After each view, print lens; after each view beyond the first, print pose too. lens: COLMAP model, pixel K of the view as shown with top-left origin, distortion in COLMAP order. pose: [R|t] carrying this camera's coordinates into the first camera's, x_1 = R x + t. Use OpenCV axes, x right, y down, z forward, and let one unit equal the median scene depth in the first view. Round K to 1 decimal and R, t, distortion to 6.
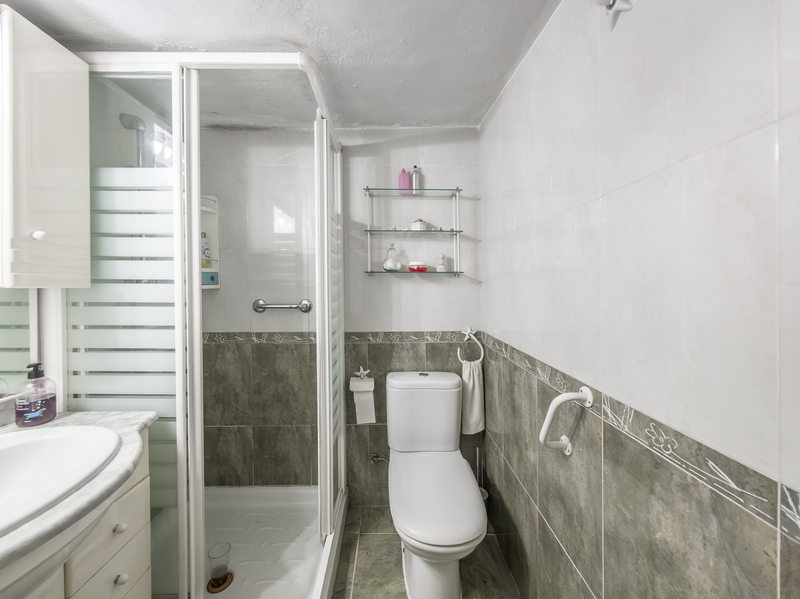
lens RADIAL K [[299.4, 0, 399.2], [0, 299.4, 290.3], [0, 0, 1]] dist [-0.000231, 0.000001]
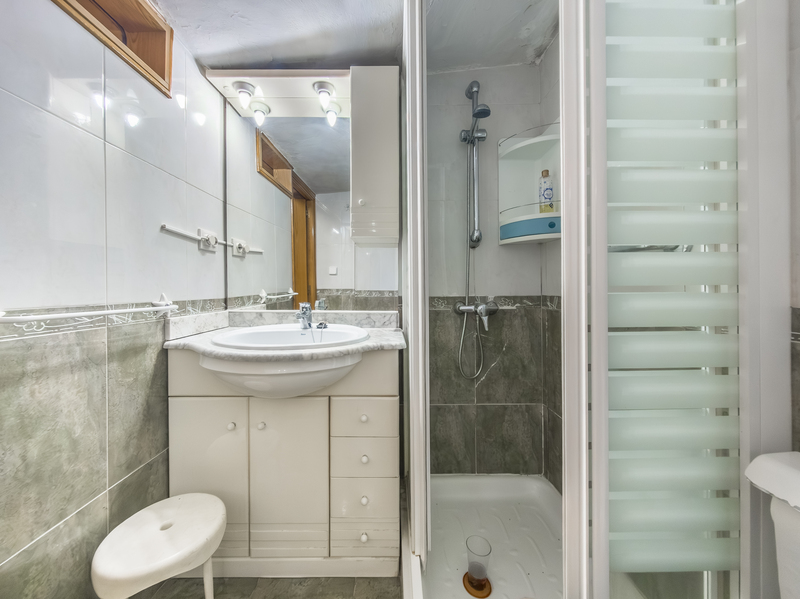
lens RADIAL K [[299.4, 0, 399.2], [0, 299.4, 290.3], [0, 0, 1]] dist [-0.000231, 0.000001]
pose [[-0.999842, 0.010107, 0.014599, -0.616222], [0.010345, 0.999813, 0.016313, 0.364694], [-0.014431, 0.016461, -0.999760, 2.187812]]
